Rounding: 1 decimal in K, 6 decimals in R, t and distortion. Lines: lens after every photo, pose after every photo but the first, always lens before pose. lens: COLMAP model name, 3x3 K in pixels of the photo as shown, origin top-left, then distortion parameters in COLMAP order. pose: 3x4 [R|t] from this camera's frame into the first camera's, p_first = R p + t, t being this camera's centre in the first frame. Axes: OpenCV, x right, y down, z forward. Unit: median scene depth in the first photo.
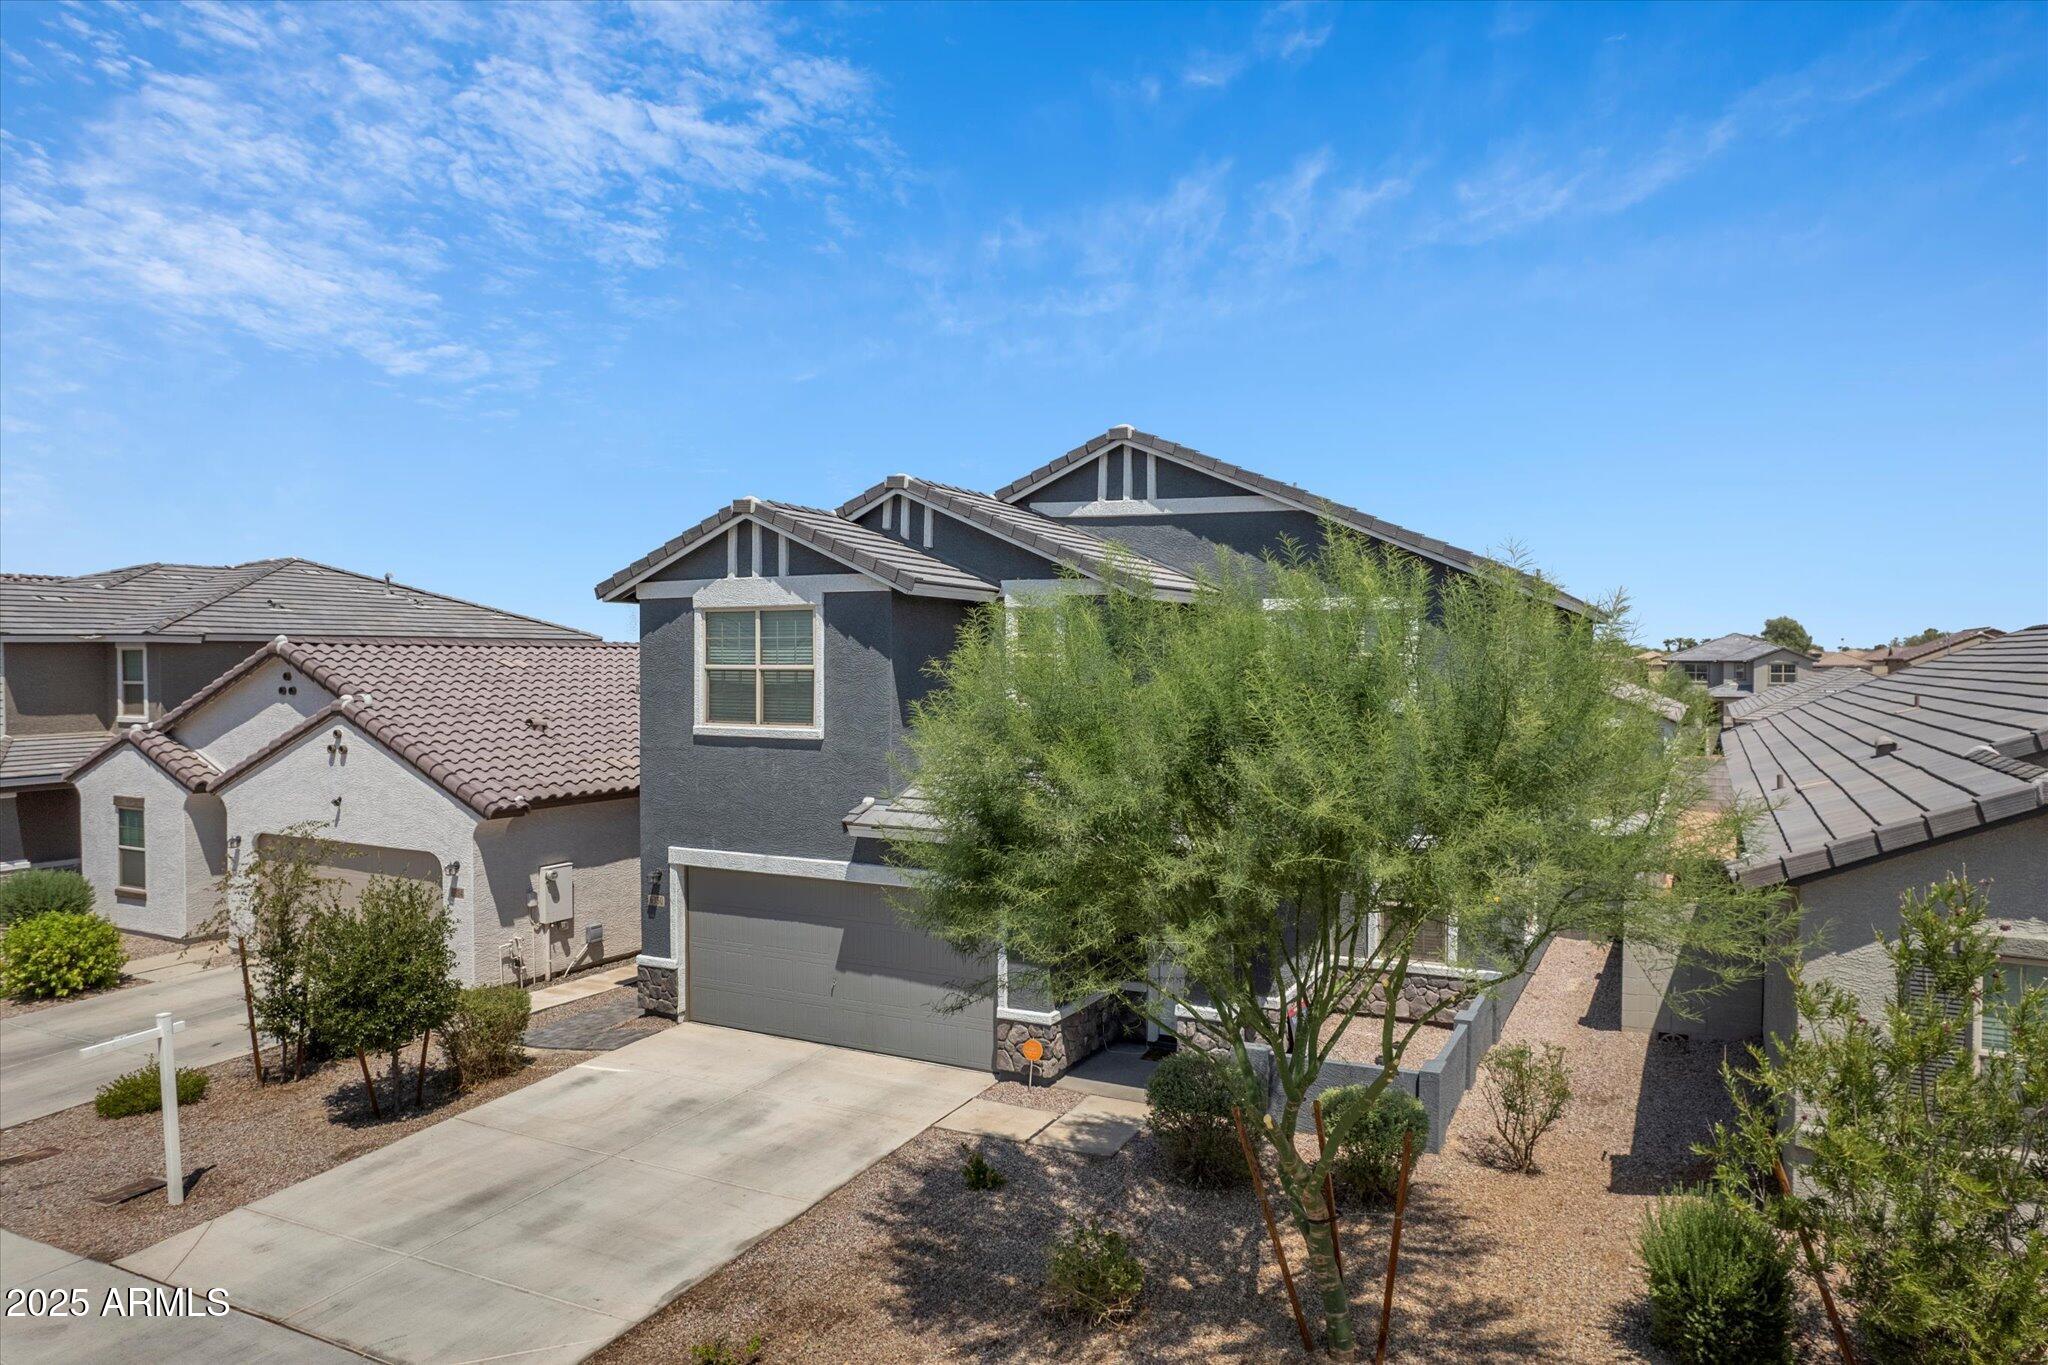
lens RADIAL K [[1307.9, 0, 1032.6], [0, 1307.9, 683.4], [0, 0, 1]] dist [-0.067733, 0.054883]
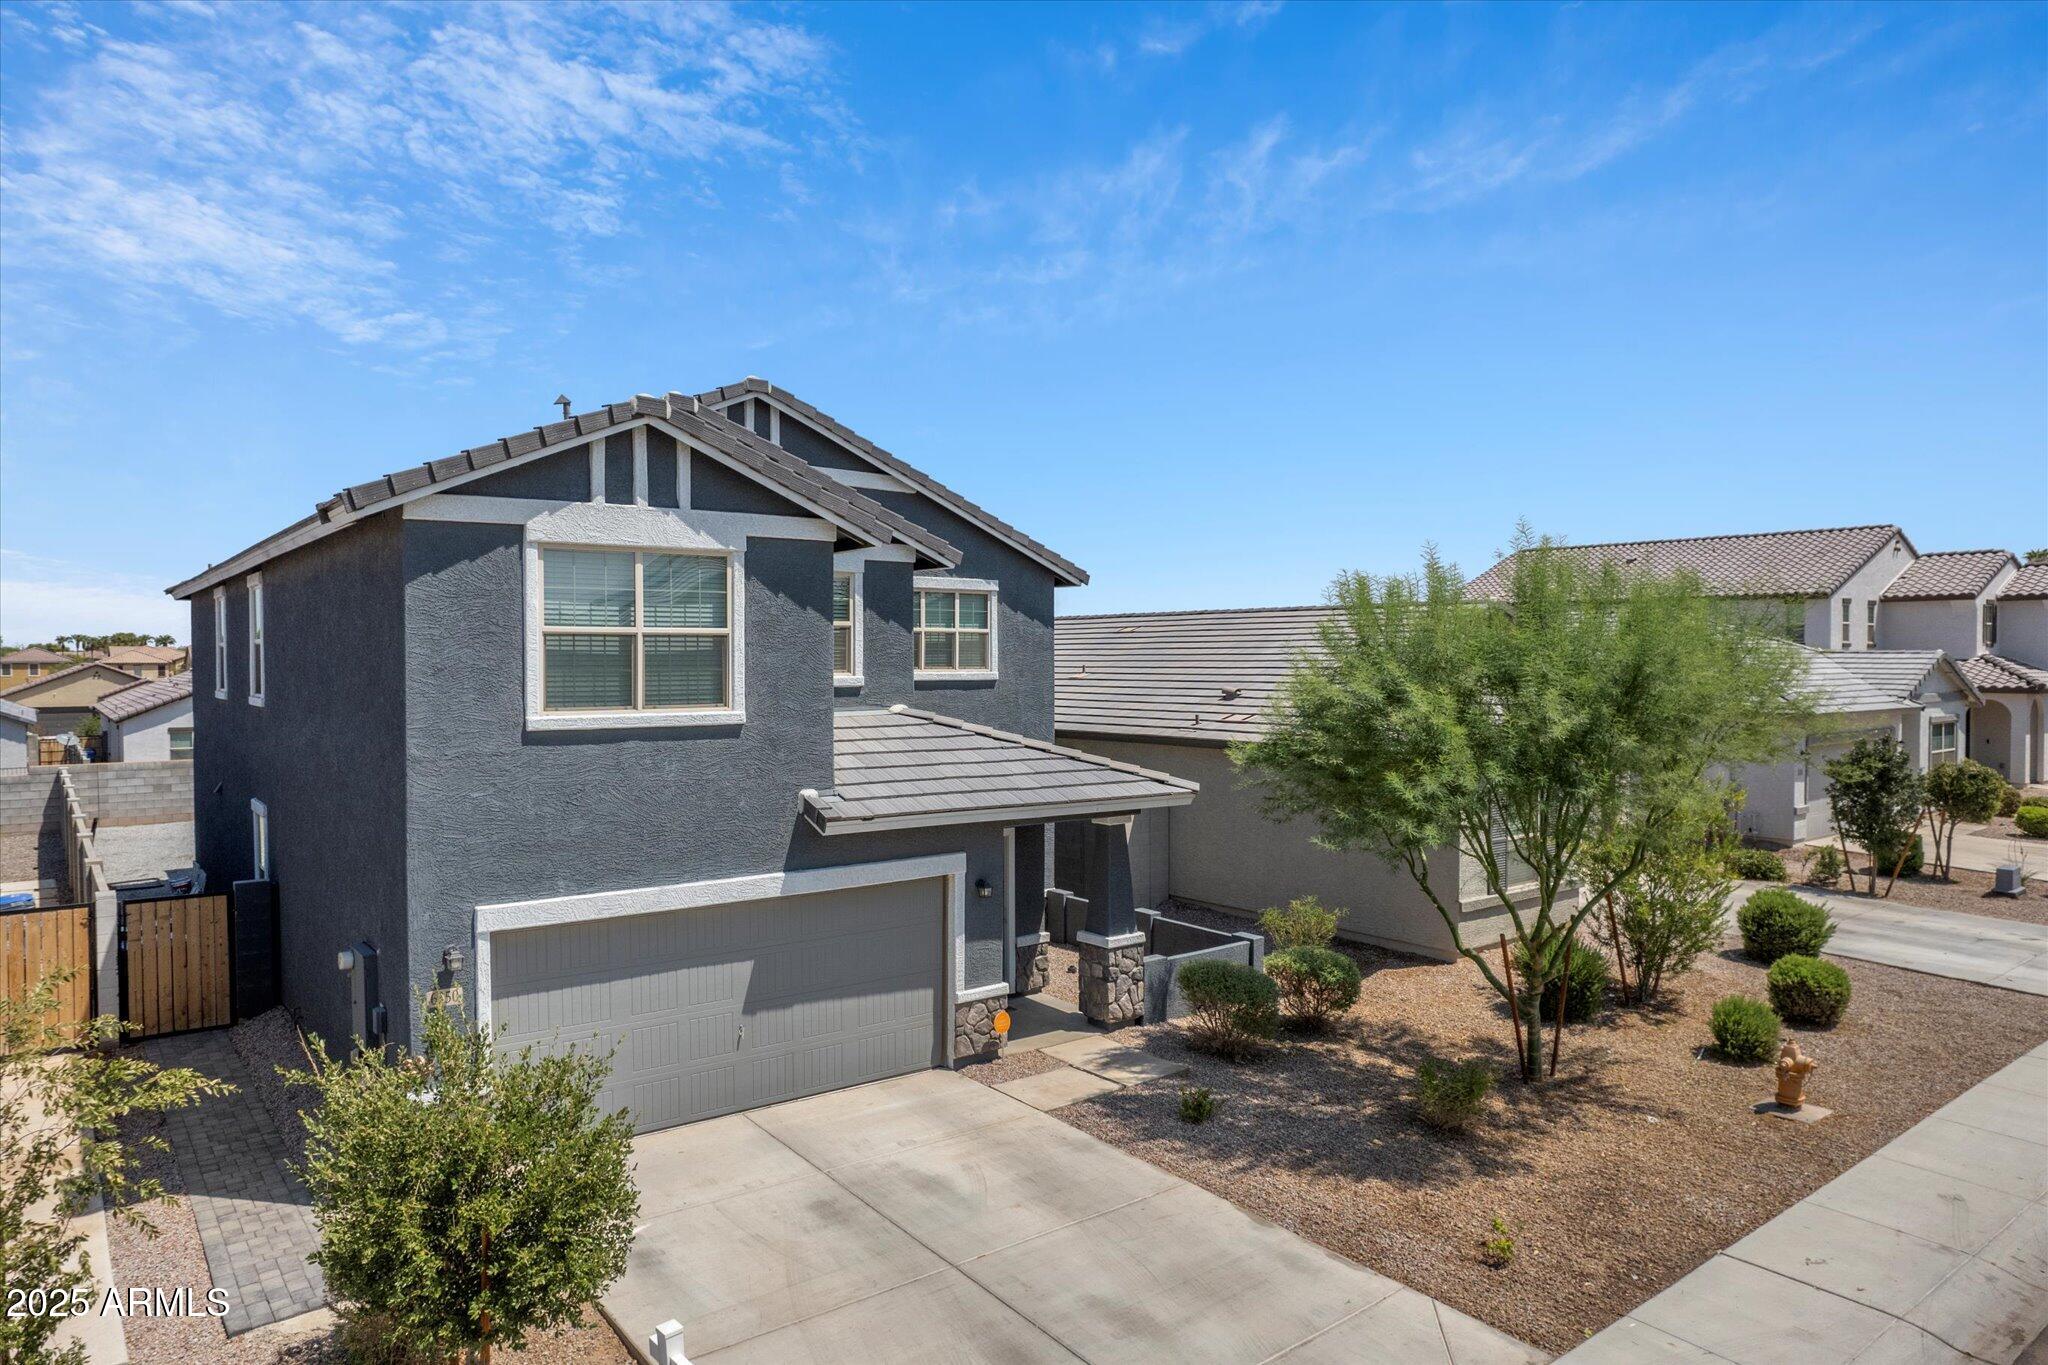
lens RADIAL K [[1307.9, 0, 1032.6], [0, 1307.9, 683.4], [0, 0, 1]] dist [-0.067733, 0.054883]
pose [[0.415088, -0.018487, 0.909593, -0.778596], [0.019596, 0.999743, 0.011377, 0.013112], [-0.909570, 0.013102, 0.415344, 0.502281]]
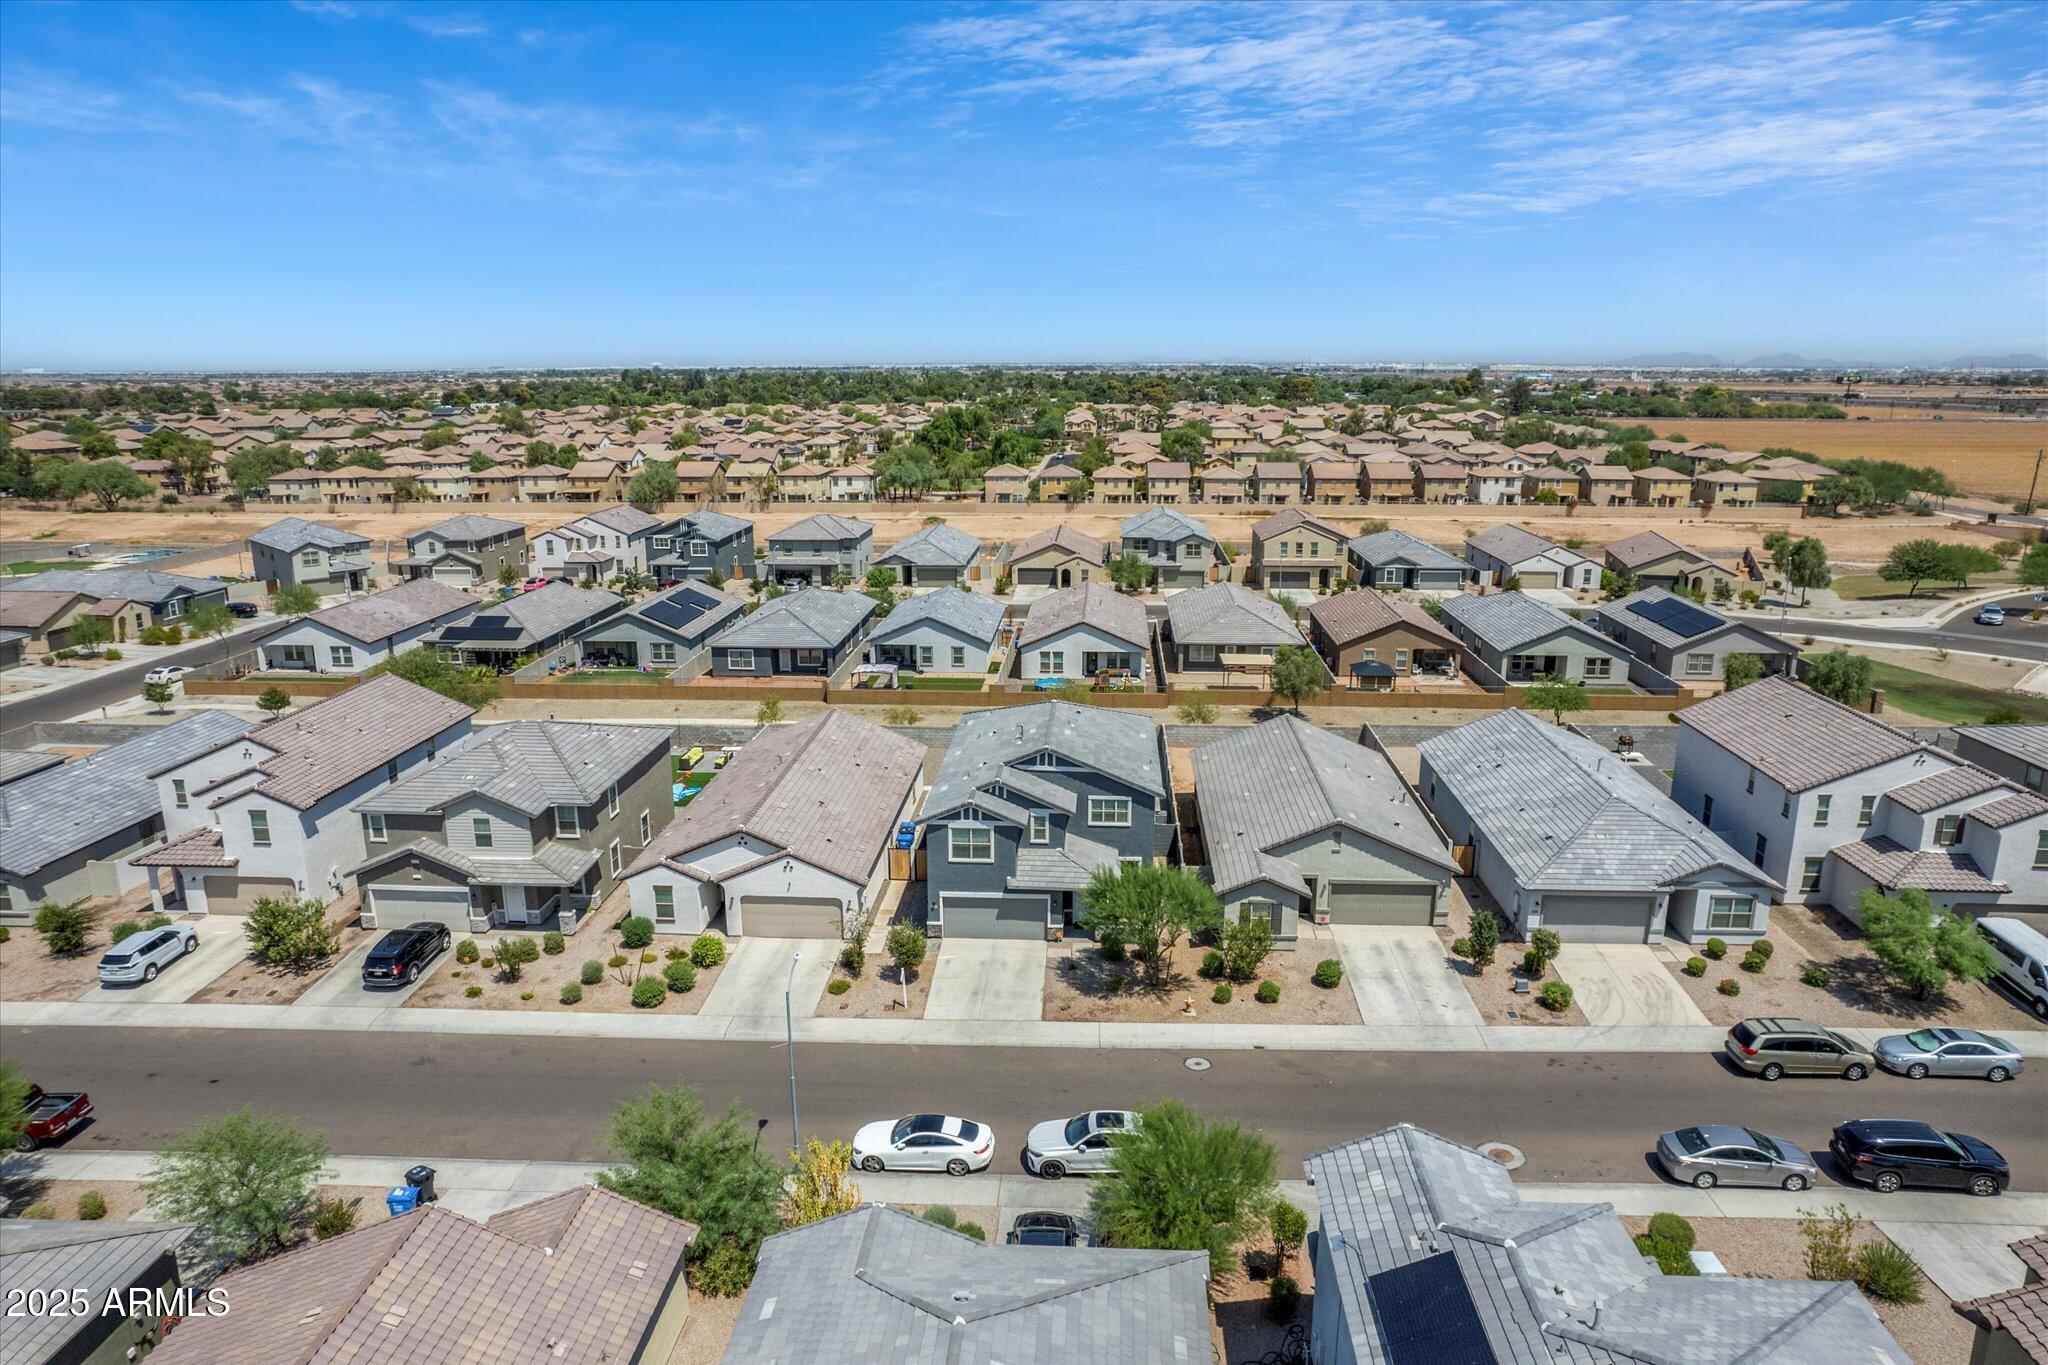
lens RADIAL K [[1307.9, 0, 1032.6], [0, 1307.9, 683.4], [0, 0, 1]] dist [-0.067733, 0.054883]
pose [[0.912479, -0.098059, 0.397199, -1.437824], [0.008703, 0.975285, 0.220780, -1.231219], [-0.409031, -0.198001, 0.890780, -2.175225]]
